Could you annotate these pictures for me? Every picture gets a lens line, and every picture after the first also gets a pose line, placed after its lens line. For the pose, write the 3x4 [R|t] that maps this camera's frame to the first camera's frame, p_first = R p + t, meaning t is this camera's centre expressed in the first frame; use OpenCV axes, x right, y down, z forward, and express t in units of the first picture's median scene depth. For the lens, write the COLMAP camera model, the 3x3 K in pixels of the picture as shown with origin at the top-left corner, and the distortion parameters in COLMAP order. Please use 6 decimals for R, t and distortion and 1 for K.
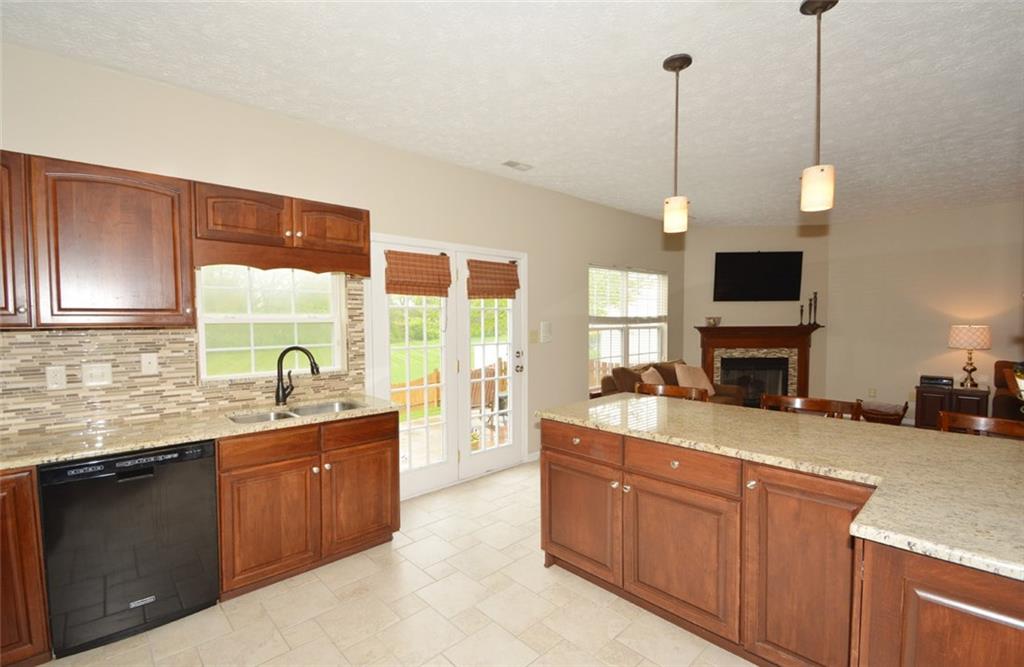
lens RADIAL K [[463.4, 0, 484.7], [0, 463.4, 343.2], [0, 0, 1]] dist [0.000150, -0.012307]
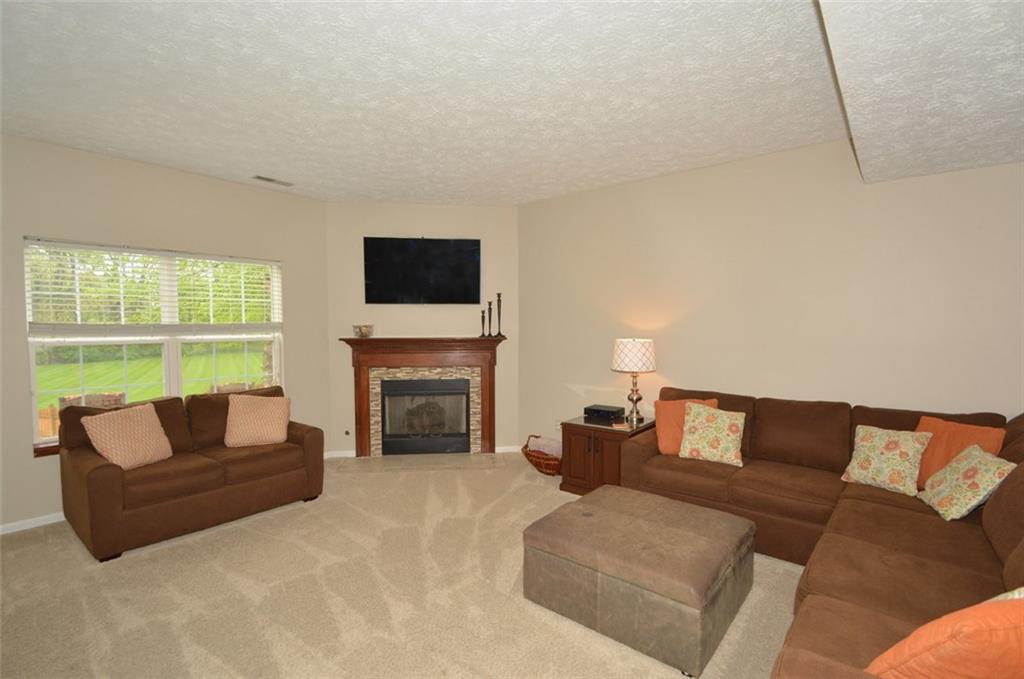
lens RADIAL K [[475.3, 0, 512.0], [0, 475.3, 339.5], [0, 0, 1]] dist [0.002890, 0.000514]
pose [[0.988303, 0.001370, 0.152495, 0.747378], [0.001137, 0.999866, -0.016353, -0.025830], [-0.152497, 0.016335, 0.988169, 0.266476]]
